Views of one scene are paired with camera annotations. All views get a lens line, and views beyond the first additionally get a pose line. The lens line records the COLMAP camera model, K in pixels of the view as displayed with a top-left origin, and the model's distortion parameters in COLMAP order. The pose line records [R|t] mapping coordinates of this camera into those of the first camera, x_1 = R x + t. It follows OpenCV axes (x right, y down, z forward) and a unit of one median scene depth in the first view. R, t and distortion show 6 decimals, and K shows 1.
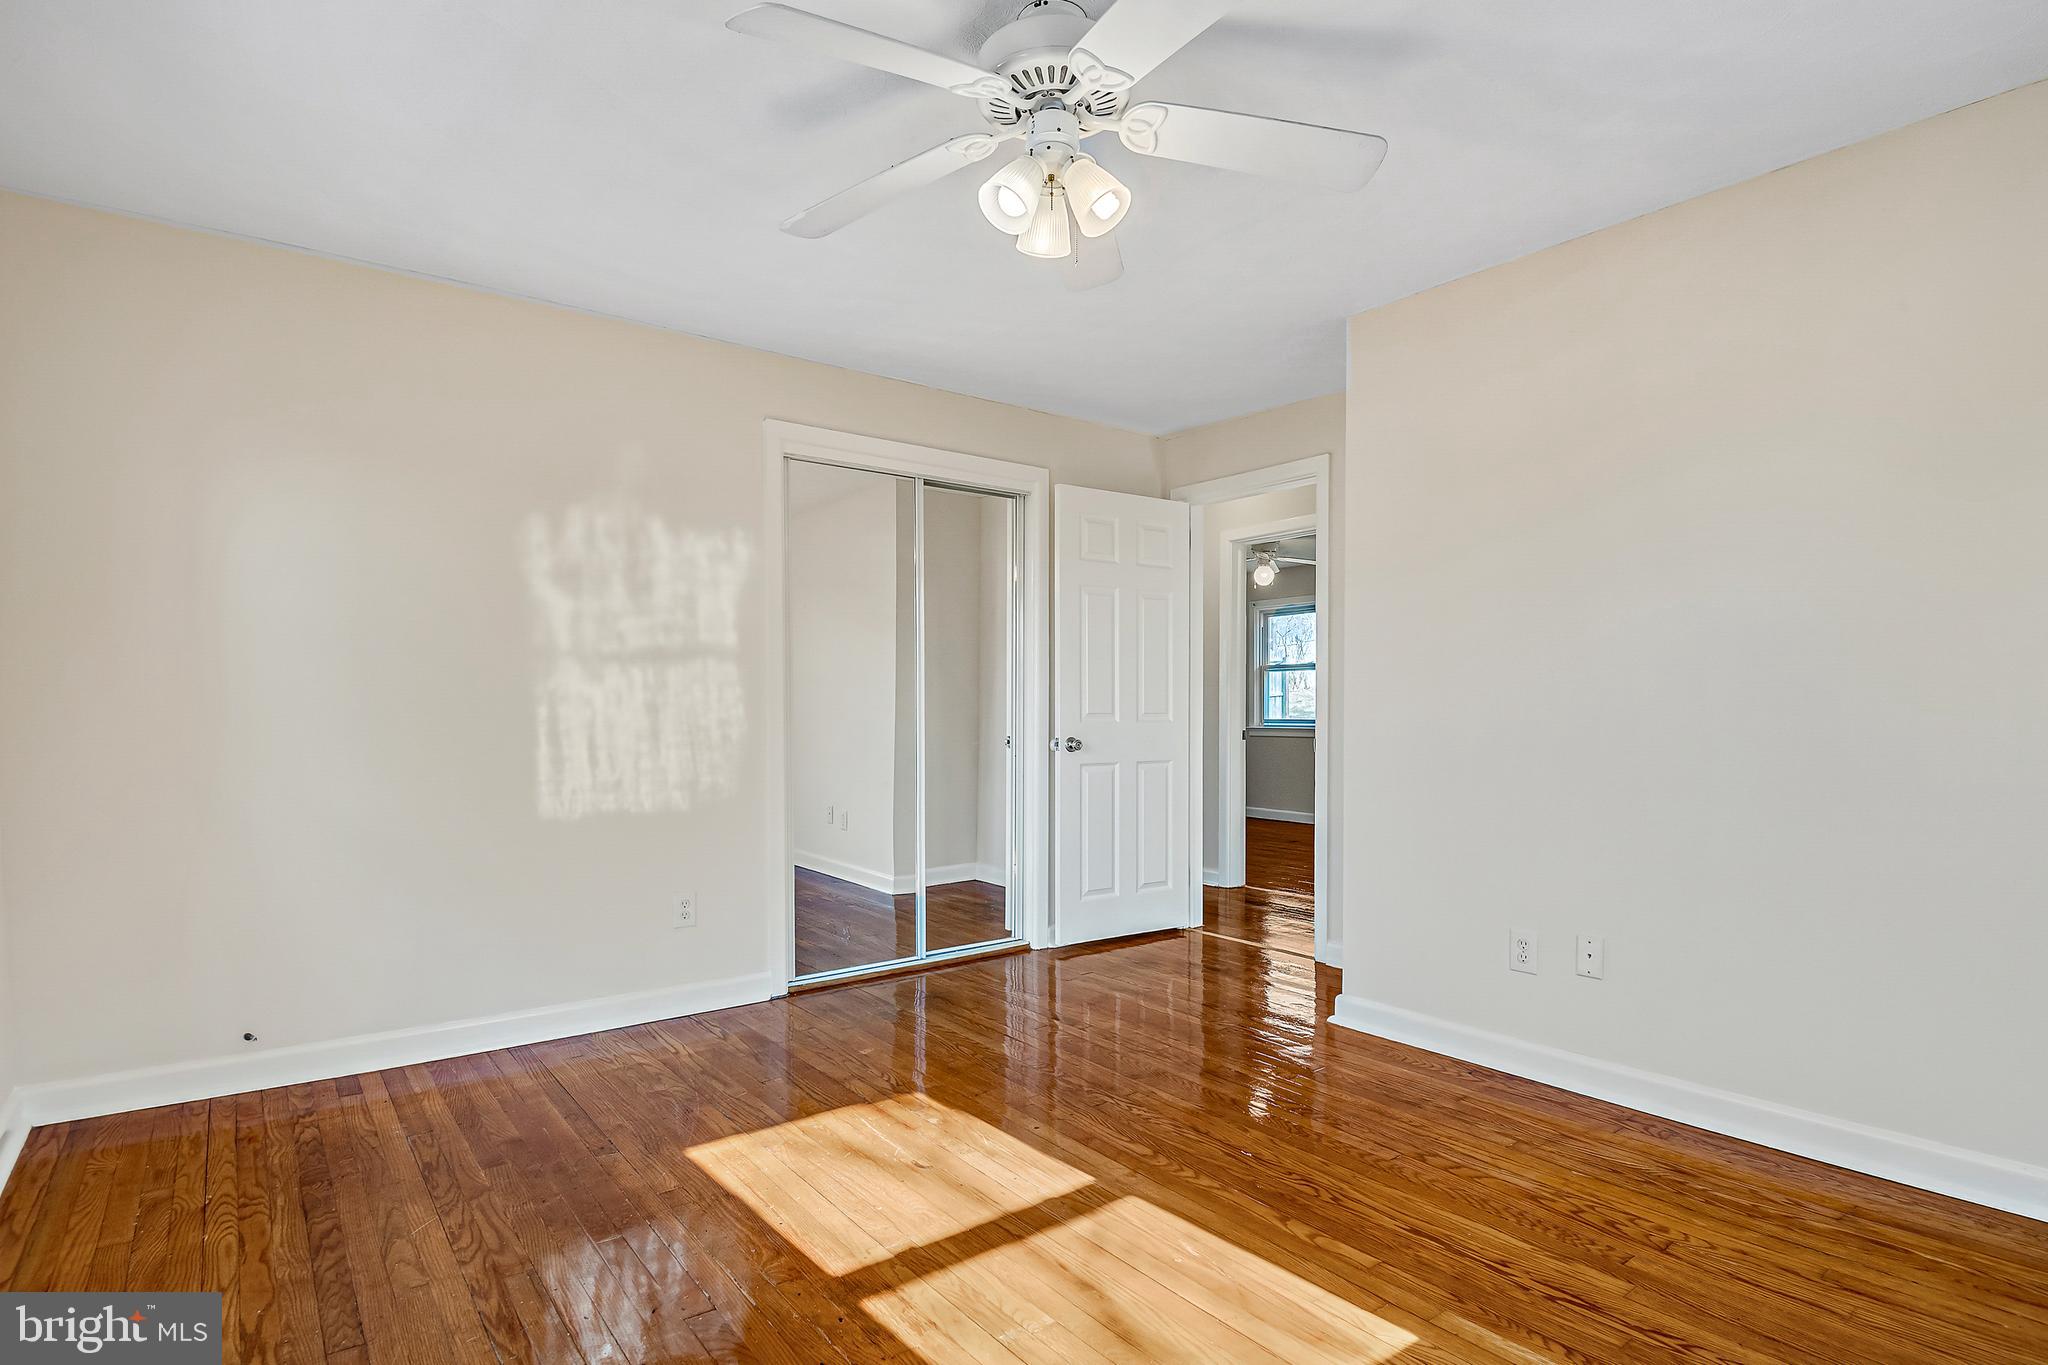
lens RADIAL K [[1048.4, 0, 1022.1], [0, 1048.4, 690.7], [0, 0, 1]] dist [0.002253, -0.011785]
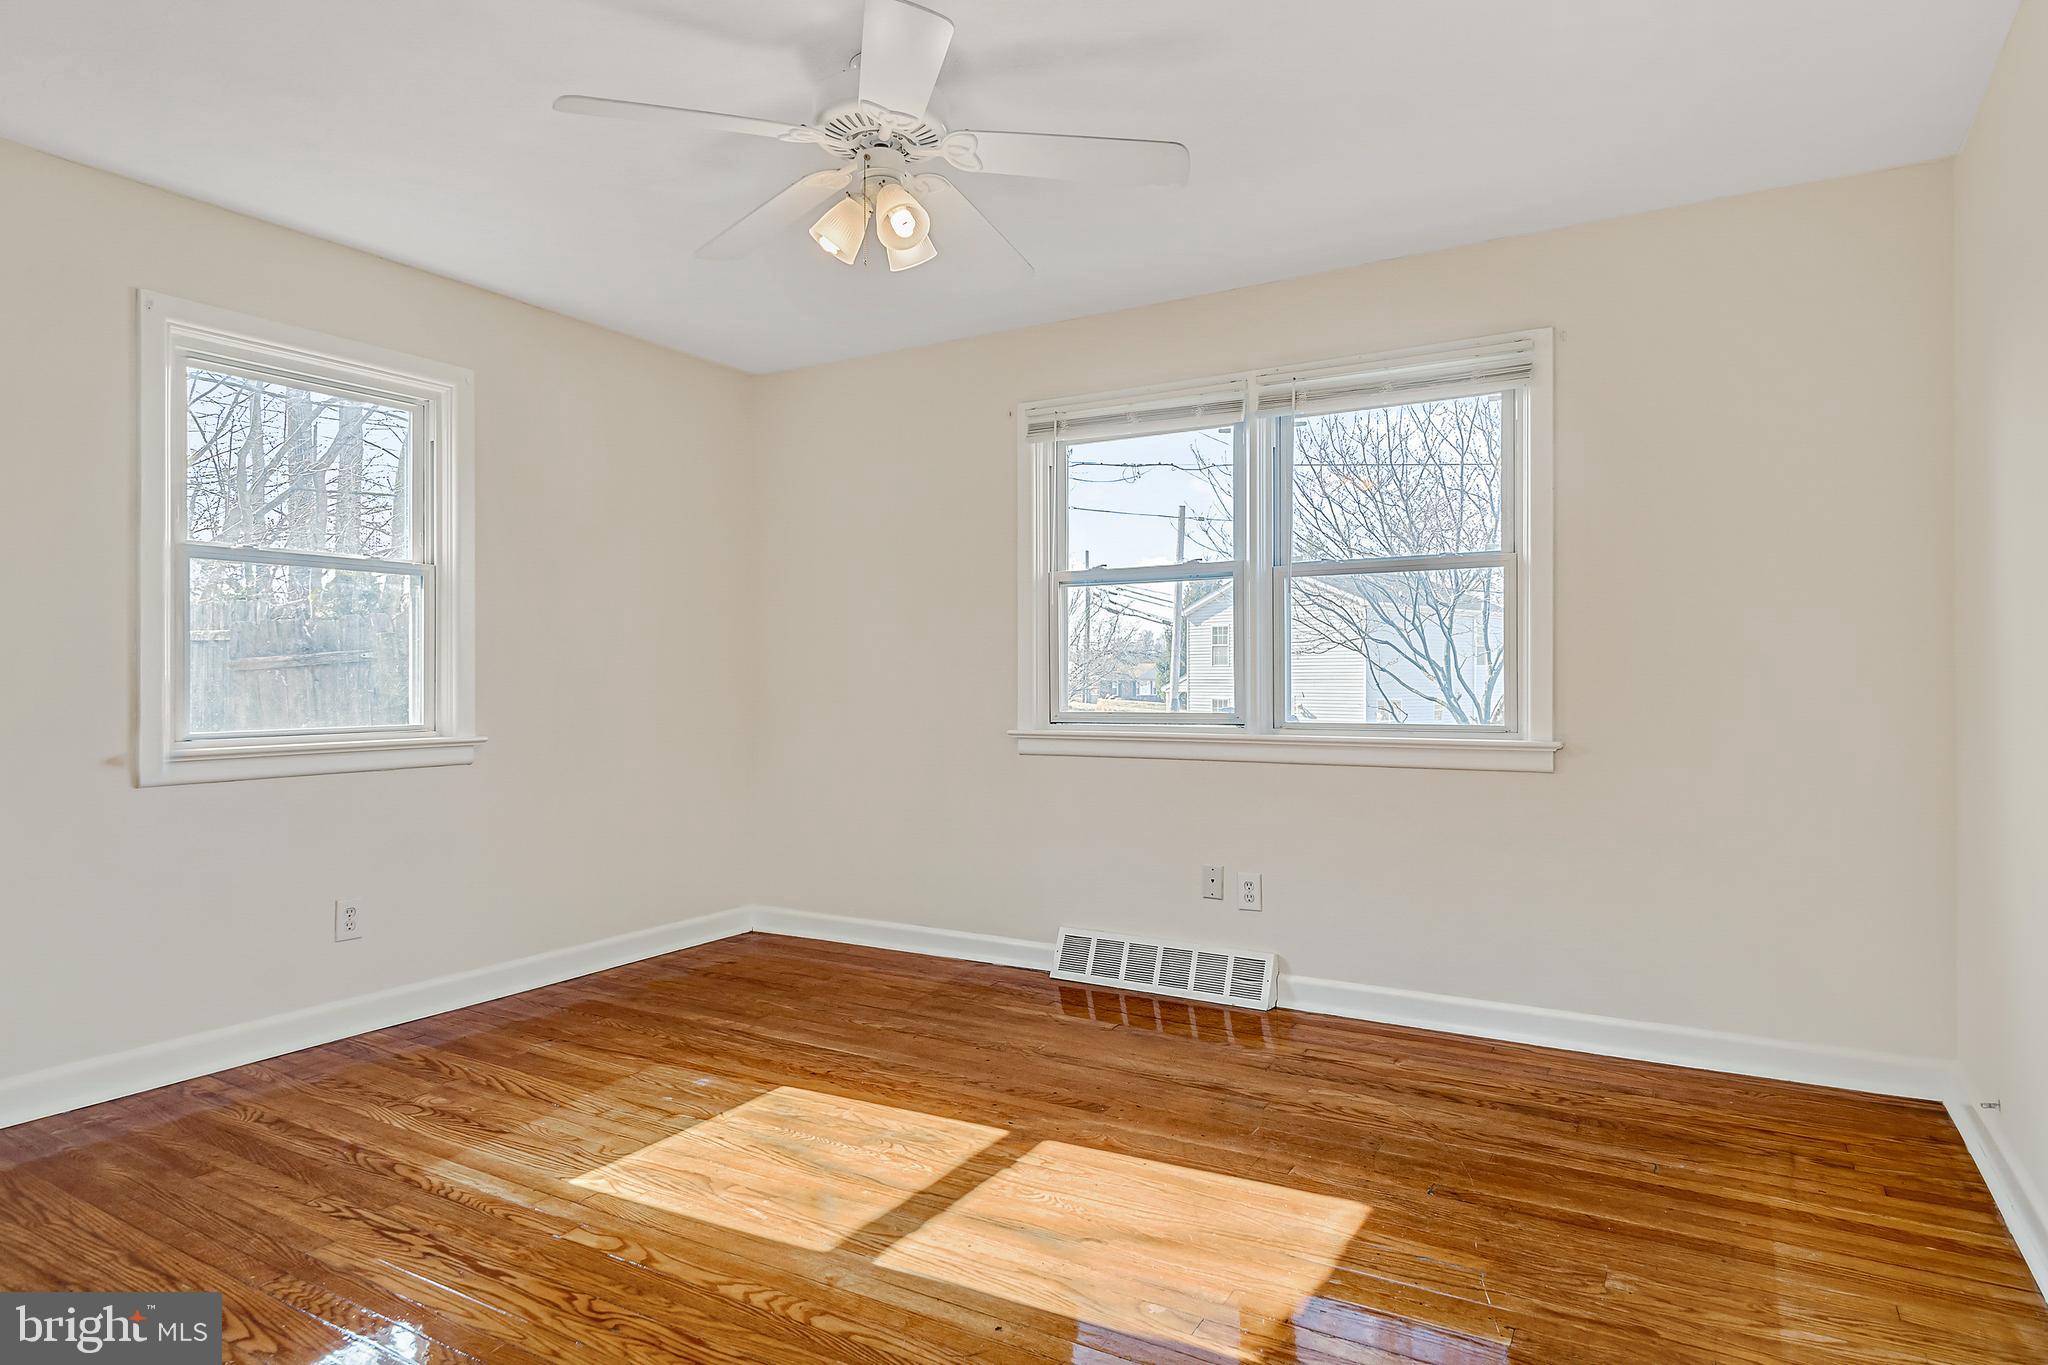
lens RADIAL K [[1181.3, 0, 1022.5], [0, 1181.3, 678.2], [0, 0, 1]] dist [-0.035850, -0.000028]
pose [[-0.925984, -0.001818, -0.377558, 0.323347], [0.004530, 0.999863, -0.015925, 0.034545], [0.377535, -0.016457, -0.925849, 1.994855]]
